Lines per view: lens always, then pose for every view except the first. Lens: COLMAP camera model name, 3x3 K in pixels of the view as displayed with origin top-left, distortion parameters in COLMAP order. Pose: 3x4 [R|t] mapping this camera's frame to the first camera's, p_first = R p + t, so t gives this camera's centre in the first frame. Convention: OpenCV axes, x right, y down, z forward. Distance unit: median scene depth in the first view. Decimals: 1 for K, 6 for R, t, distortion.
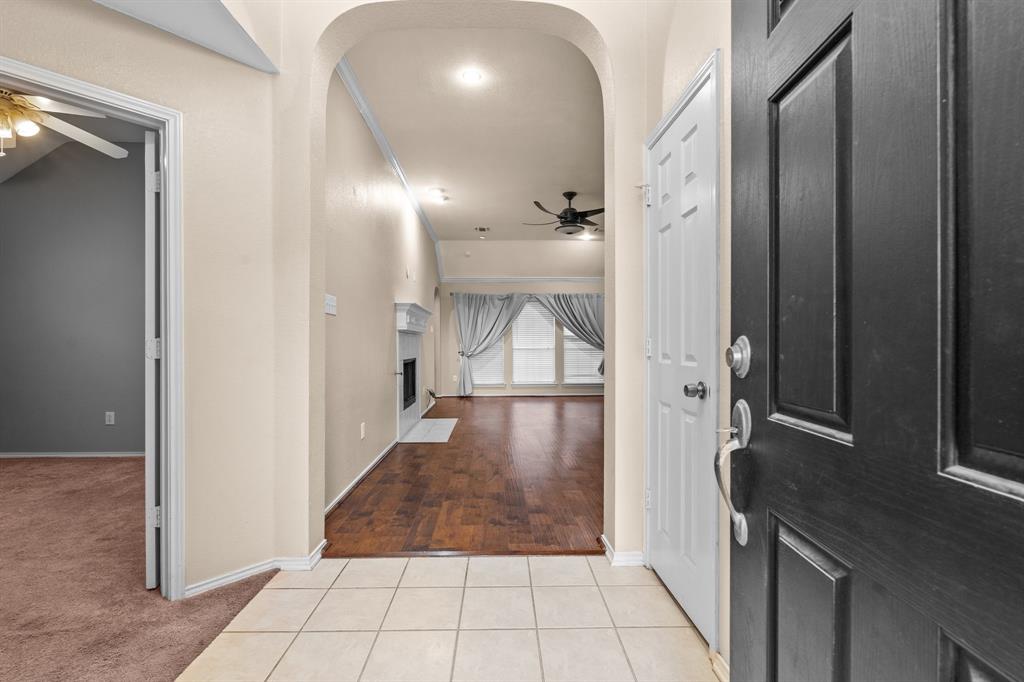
lens RADIAL K [[454.5, 0, 509.4], [0, 454.5, 357.8], [0, 0, 1]] dist [-0.000102, -0.000087]
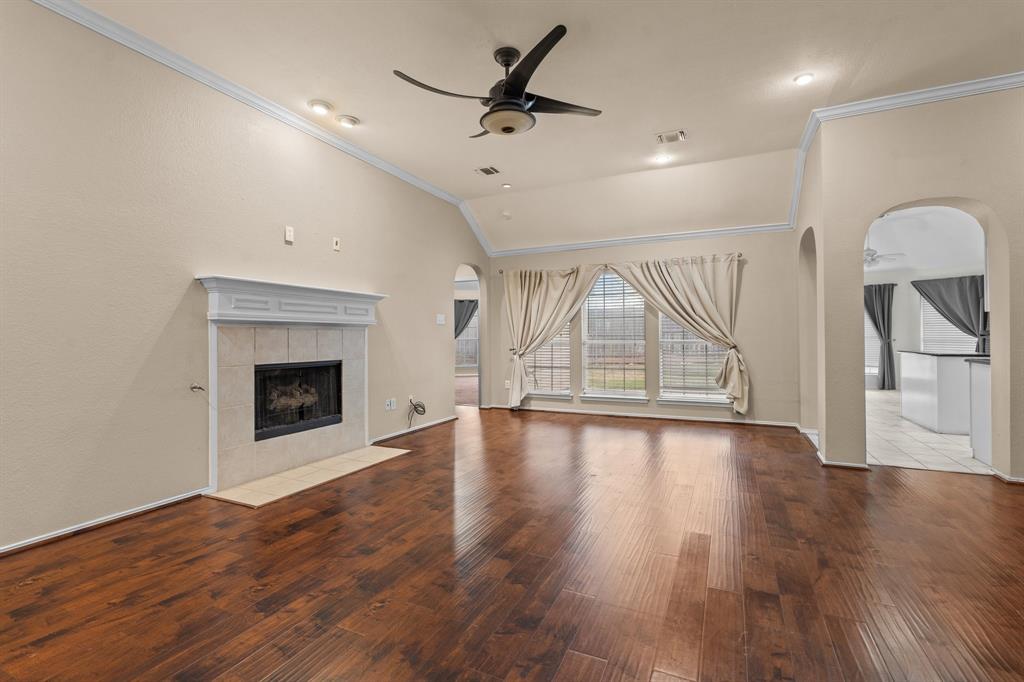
lens RADIAL K [[456.0, 0, 509.4], [0, 456.0, 337.3], [0, 0, 1]] dist [-0.001763, -0.000339]
pose [[0.889108, -0.003161, -0.457687, 0.231494], [-0.009225, 0.999649, -0.024825, -0.013913], [0.457605, 0.026294, 0.888767, 0.336336]]
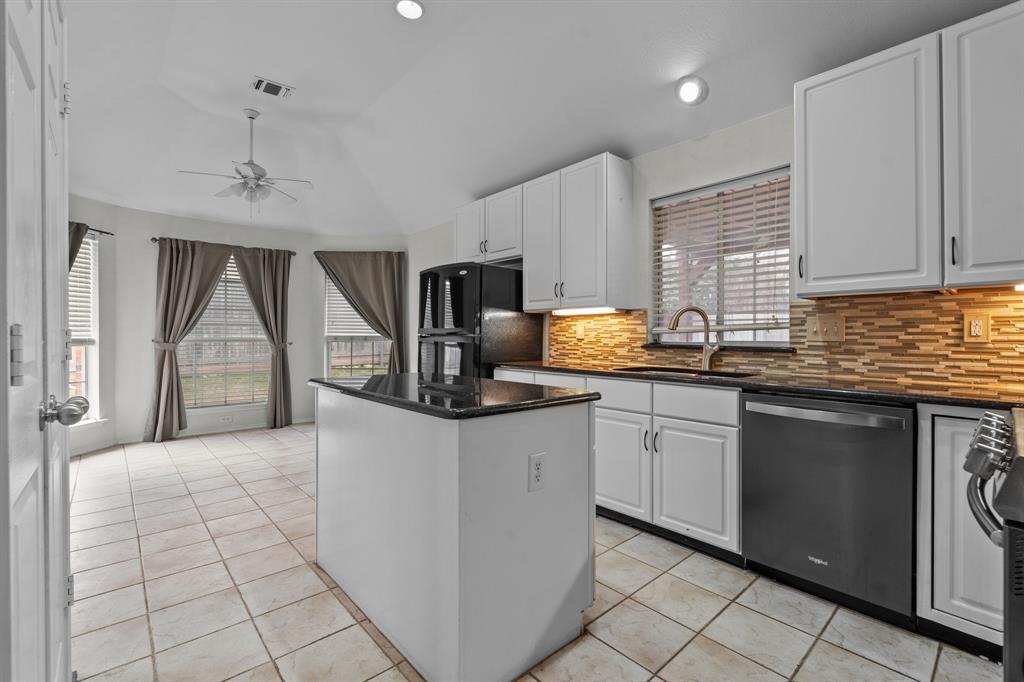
lens RADIAL K [[456.0, 0, 509.4], [0, 456.0, 337.3], [0, 0, 1]] dist [-0.001763, -0.000339]
pose [[0.775529, -0.000924, 0.631311, 0.363361], [0.017925, 0.999628, -0.020556, -0.031325], [-0.631057, 0.027258, 0.775257, 0.940265]]
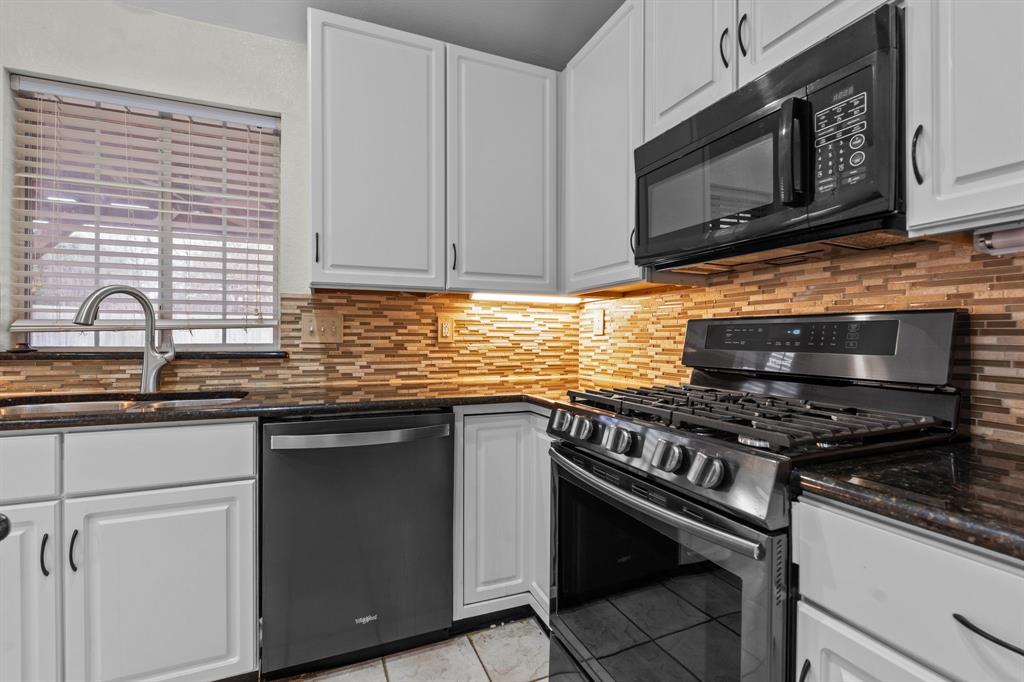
lens RADIAL K [[456.0, 0, 509.4], [0, 456.0, 337.3], [0, 0, 1]] dist [-0.001763, -0.000339]
pose [[-0.357041, -0.002021, 0.934087, 0.428831], [0.026297, 0.999580, 0.012215, -0.034113], [-0.933719, 0.028925, -0.356837, 1.020354]]
